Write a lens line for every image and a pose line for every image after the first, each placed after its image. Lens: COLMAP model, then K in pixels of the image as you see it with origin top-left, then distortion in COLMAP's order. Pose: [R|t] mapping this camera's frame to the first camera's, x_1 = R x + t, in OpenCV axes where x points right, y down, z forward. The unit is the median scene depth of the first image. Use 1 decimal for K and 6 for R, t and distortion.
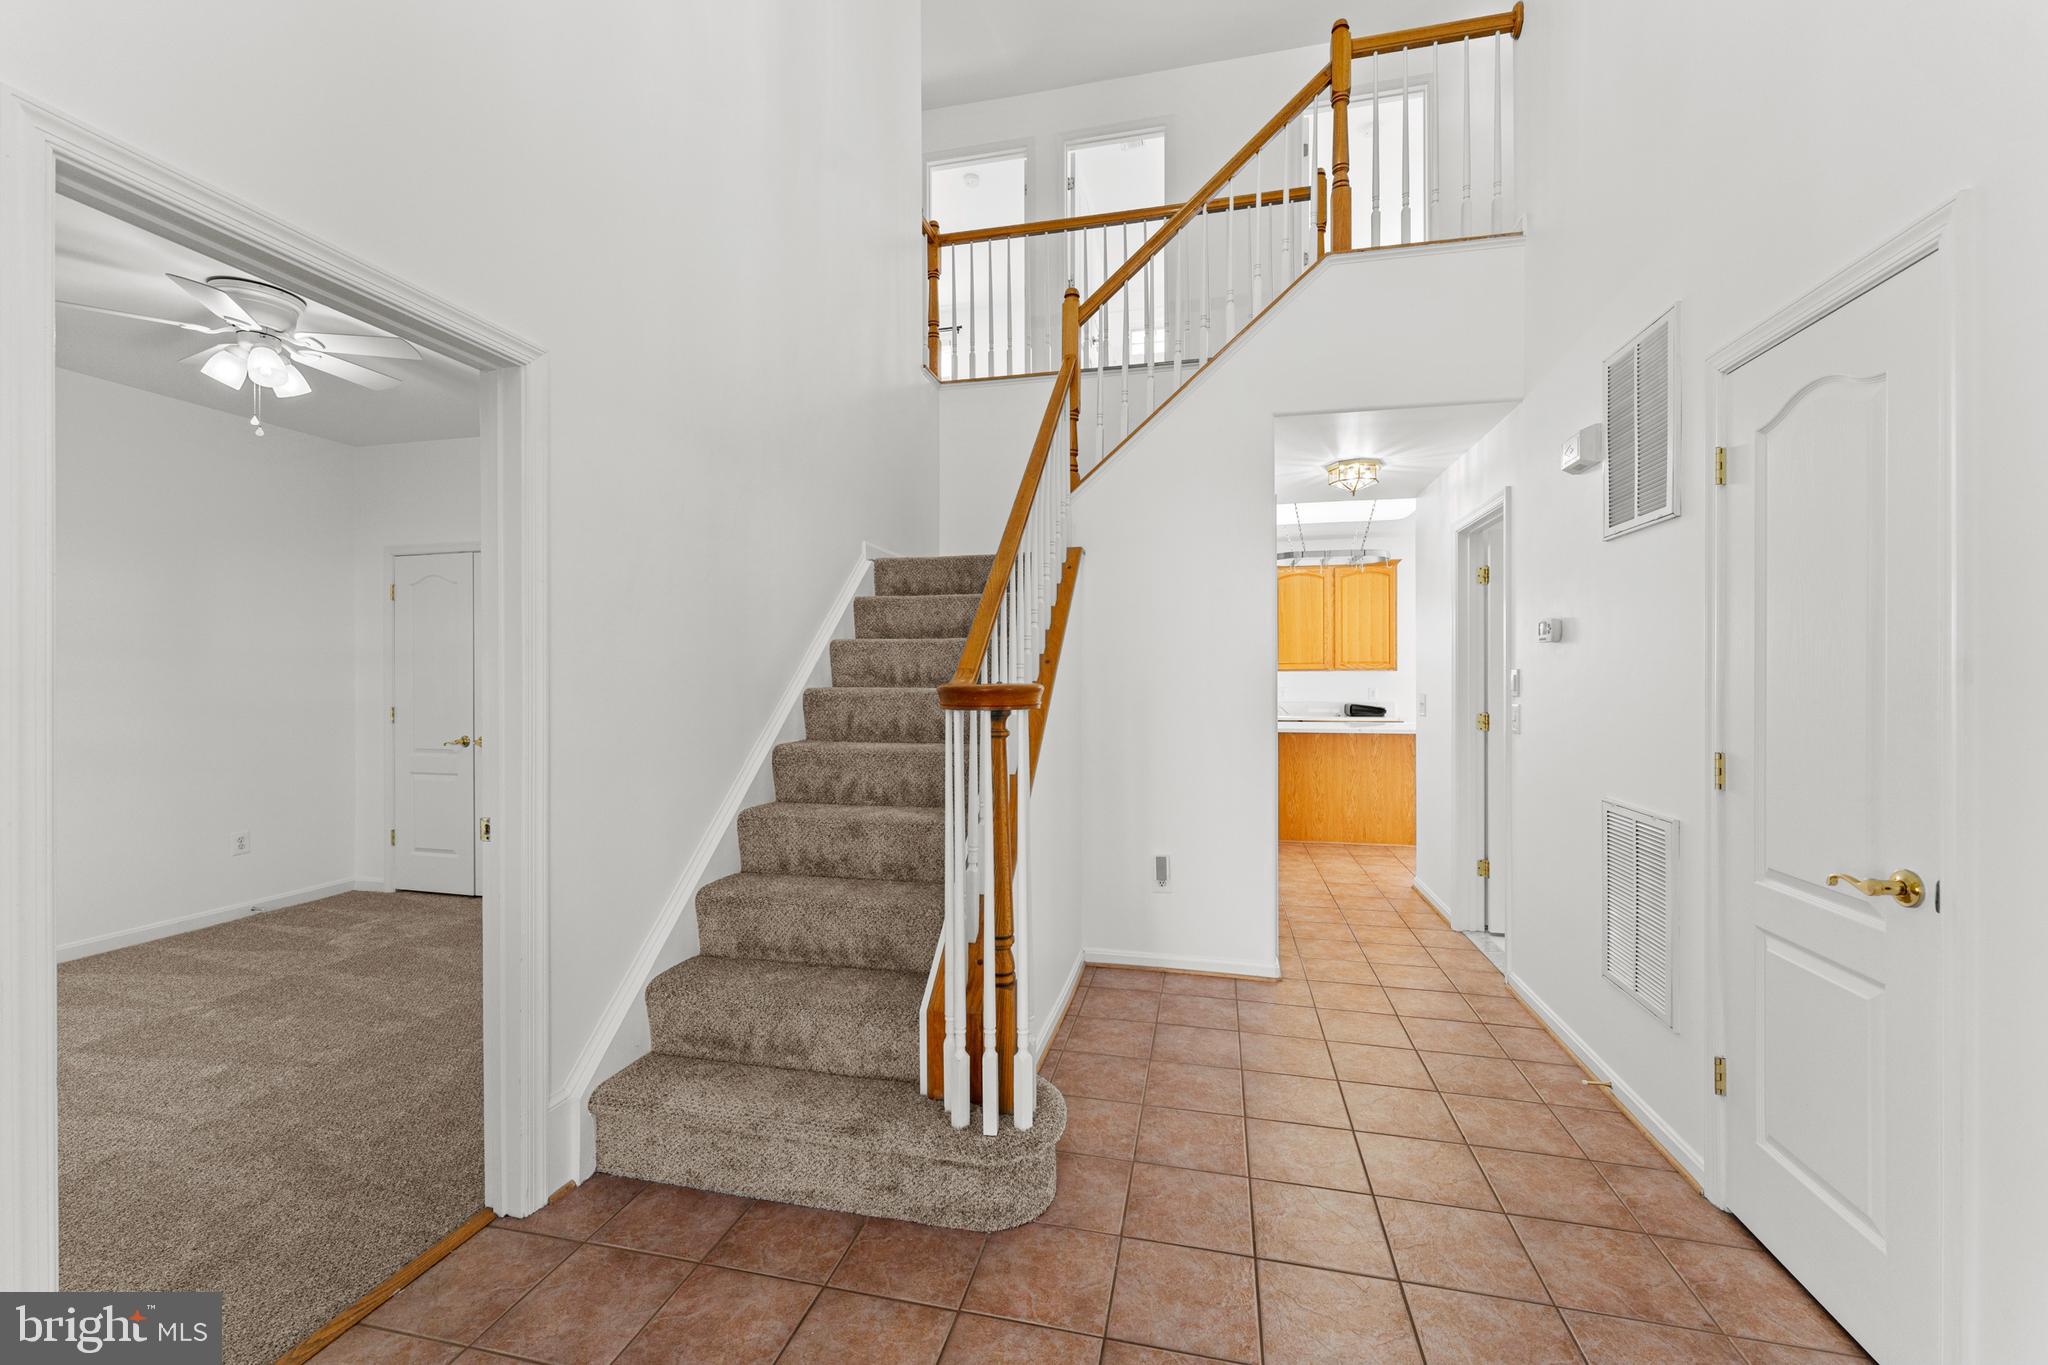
lens RADIAL K [[819.7, 0, 1019.5], [0, 819.7, 681.8], [0, 0, 1]] dist [0.002554, -0.000412]
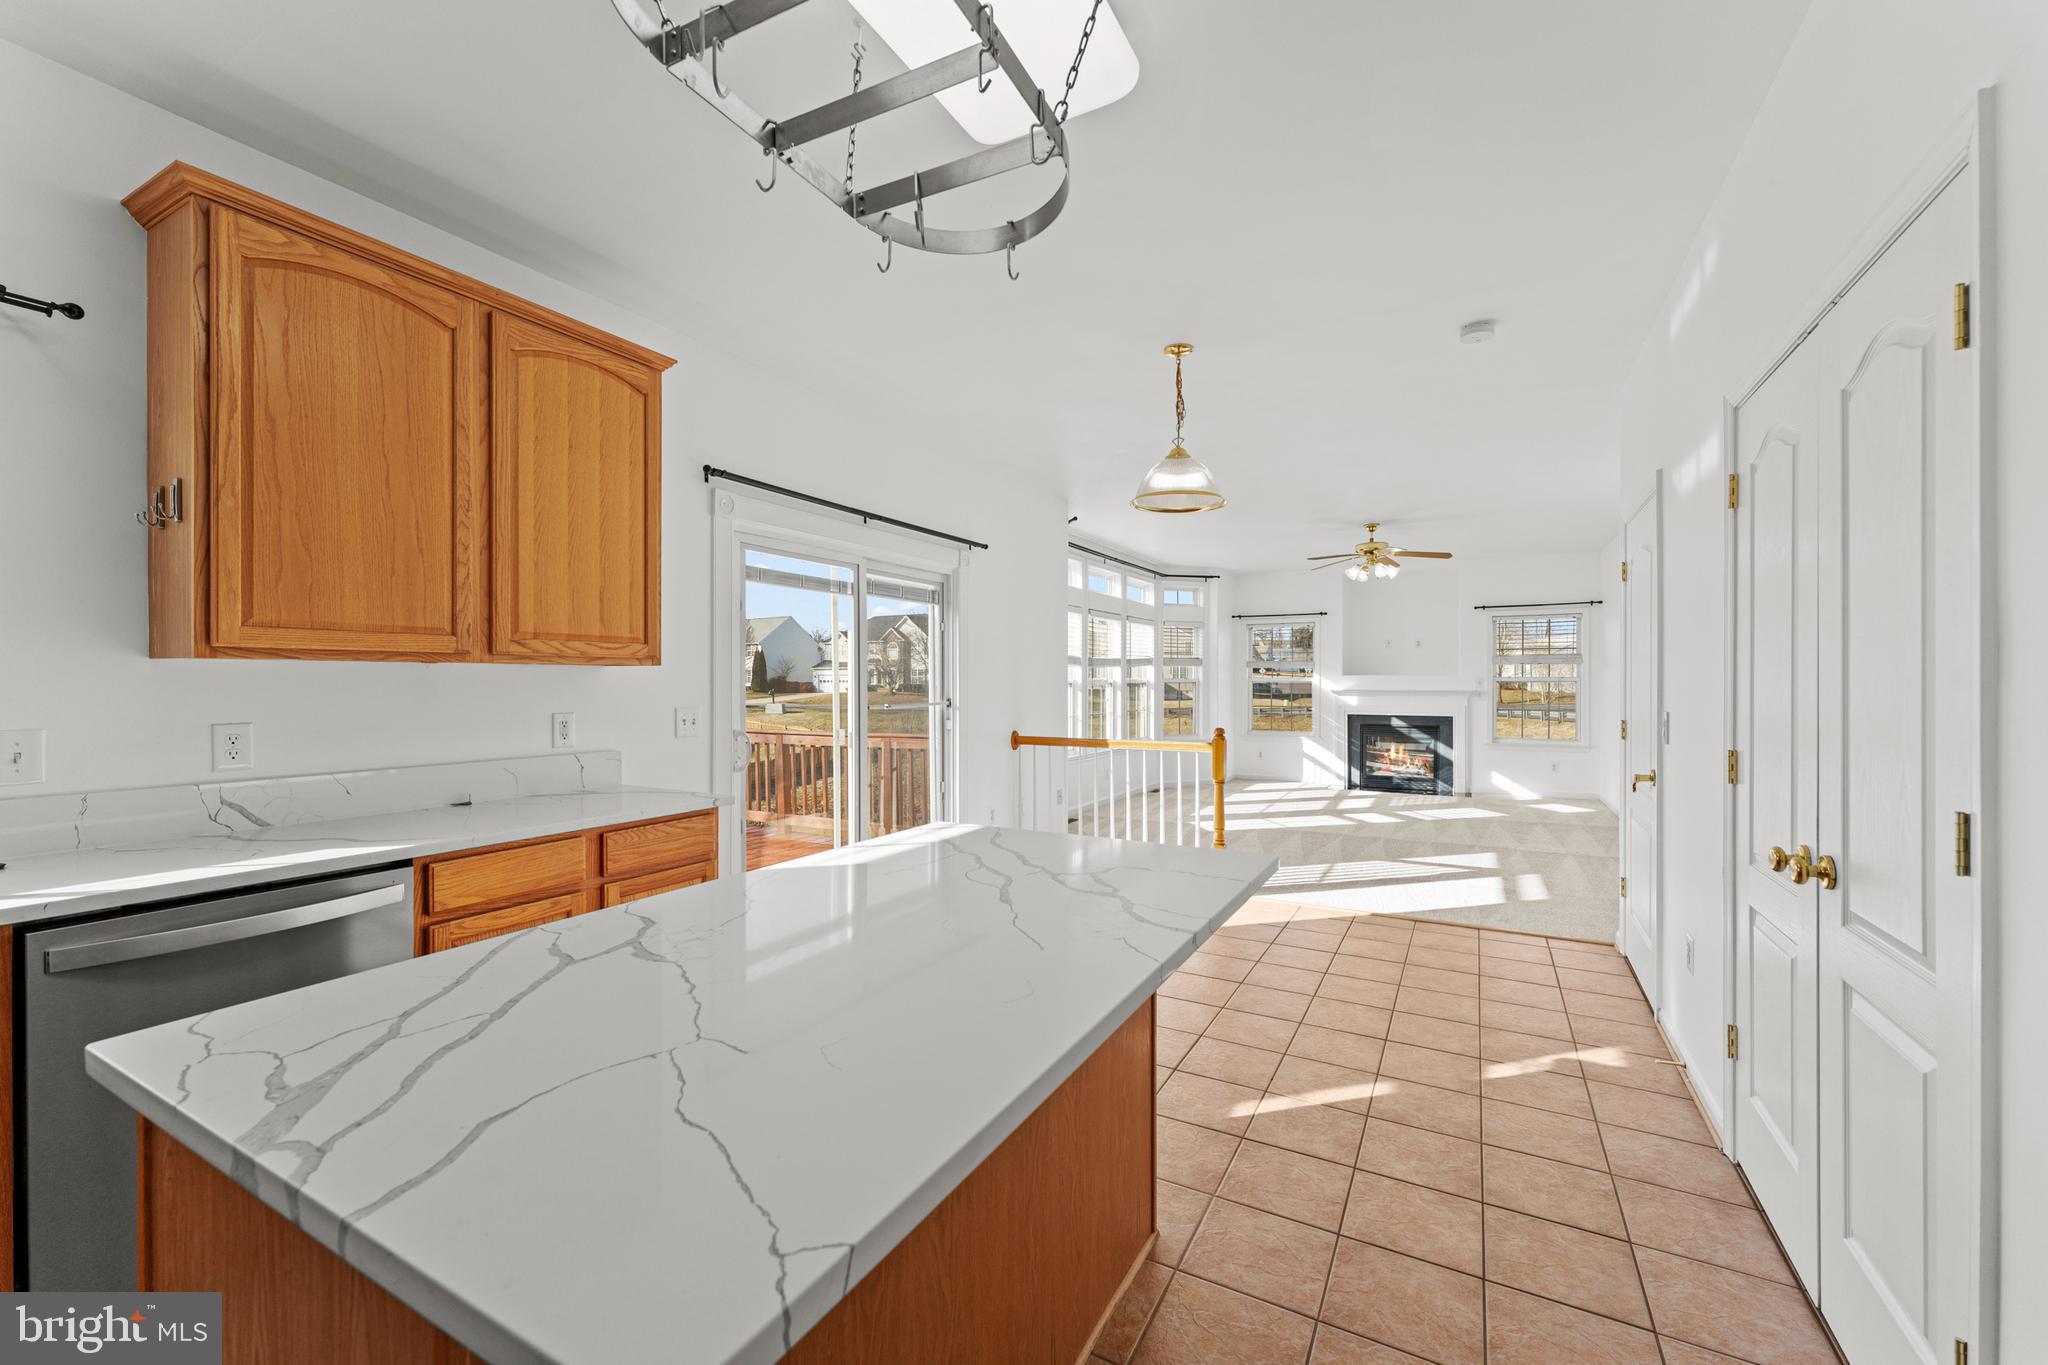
lens RADIAL K [[819.7, 0, 1024.7], [0, 819.7, 683.5], [0, 0, 1]] dist [0.002554, -0.000412]
pose [[0.270587, -0.001362, 0.962694, 0.153056], [0.001792, 0.999998, 0.000911, -0.005131], [-0.962694, 0.001479, 0.270589, 0.739220]]
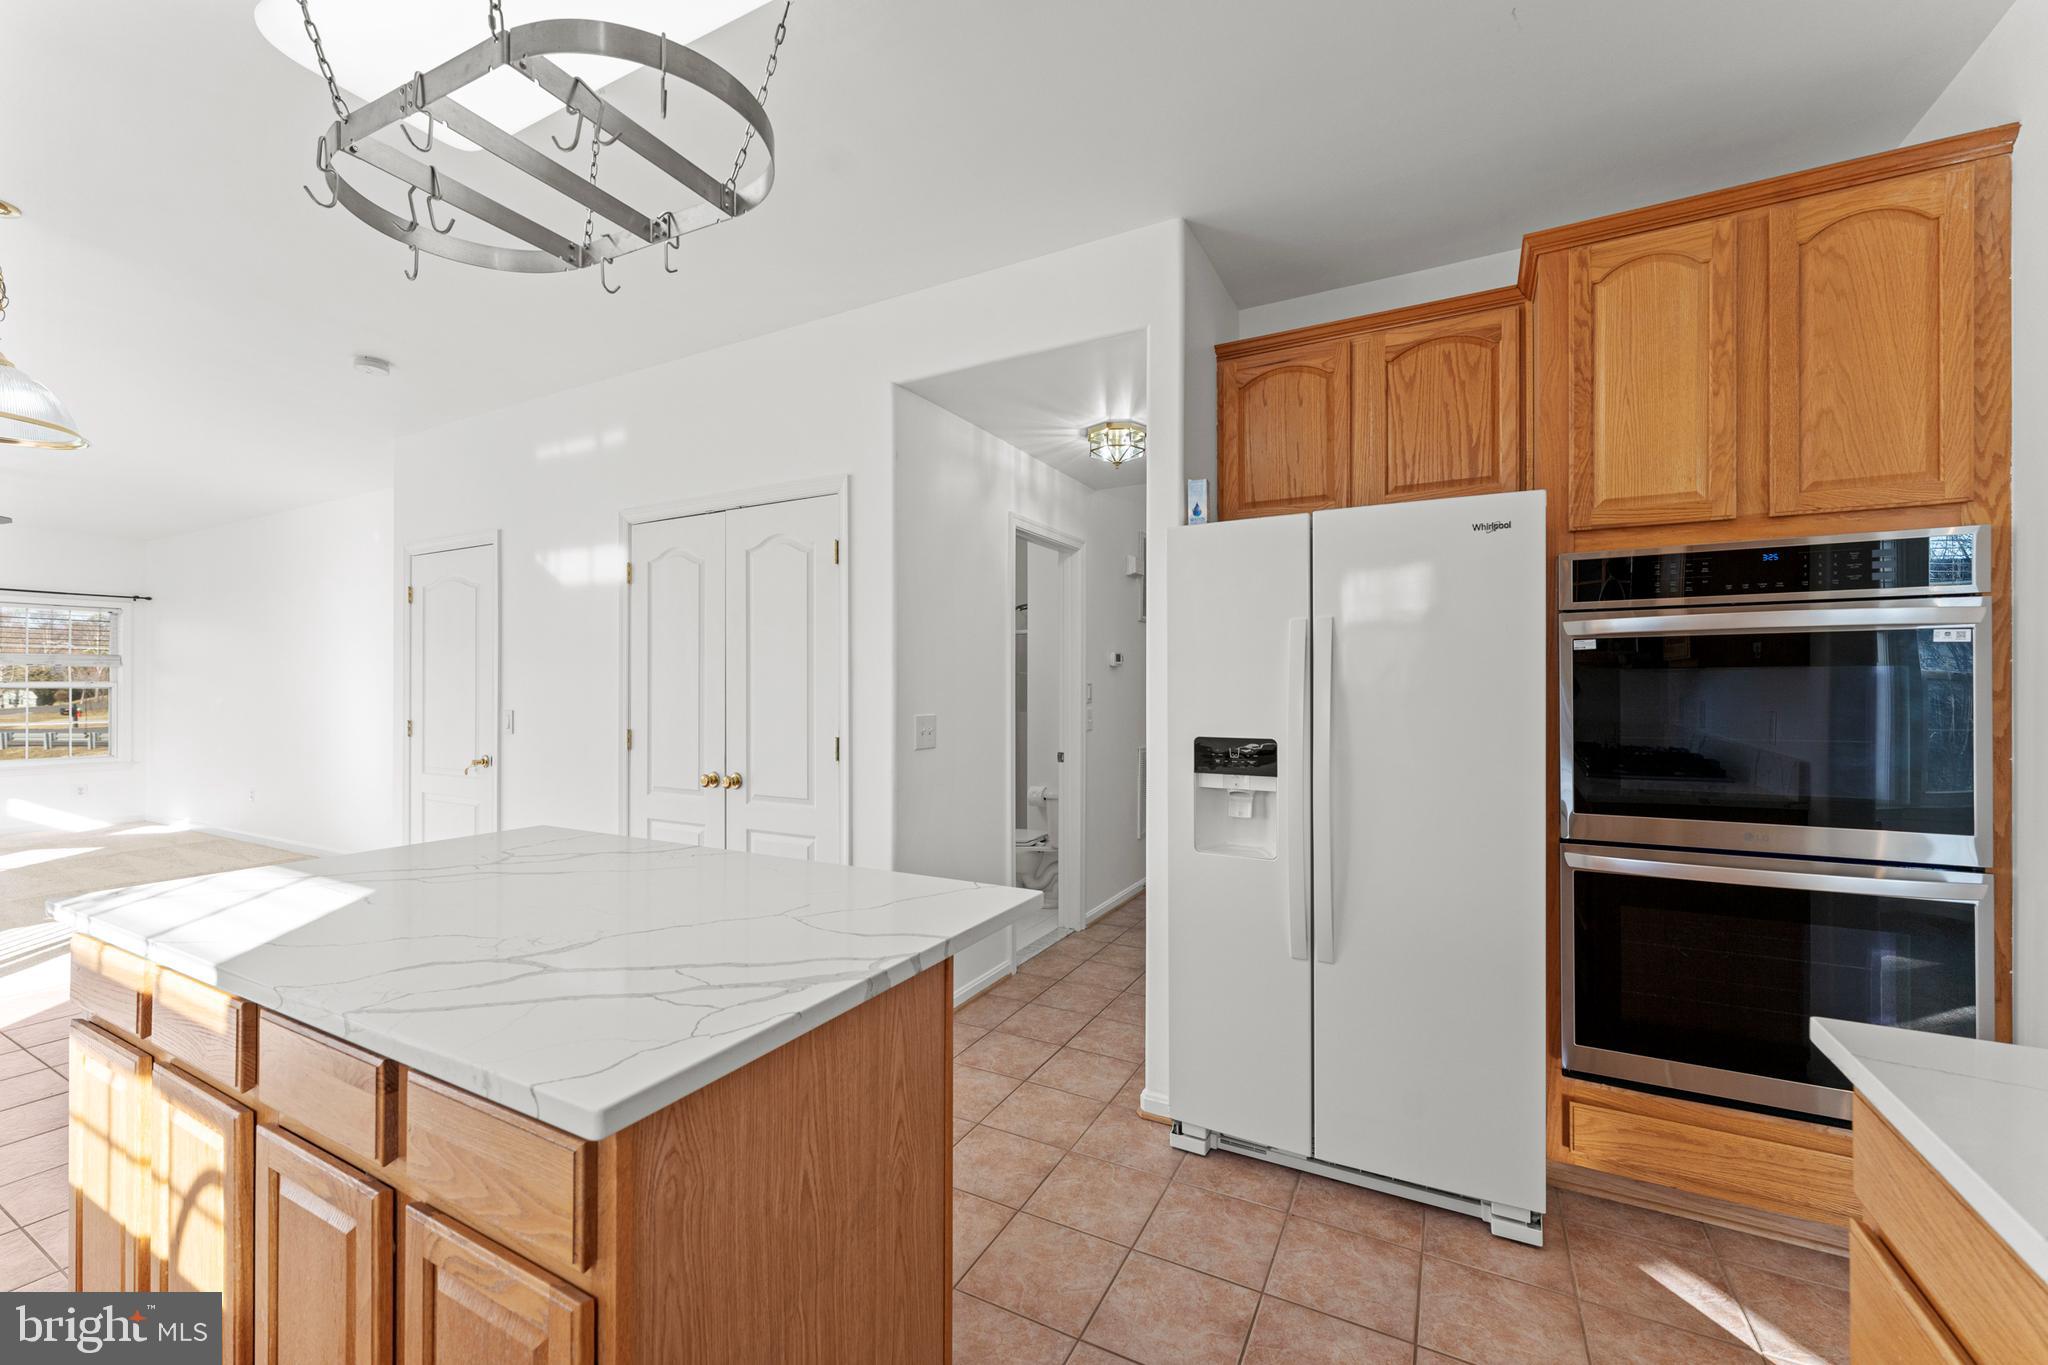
lens RADIAL K [[819.7, 0, 1026.4], [0, 819.7, 685.5], [0, 0, 1]] dist [0.002554, -0.000412]
pose [[-0.966381, 0.001105, 0.257111, 0.151816], [0.001409, 0.999999, 0.000998, -0.006383], [-0.257110, 0.001327, -0.966381, 0.965940]]
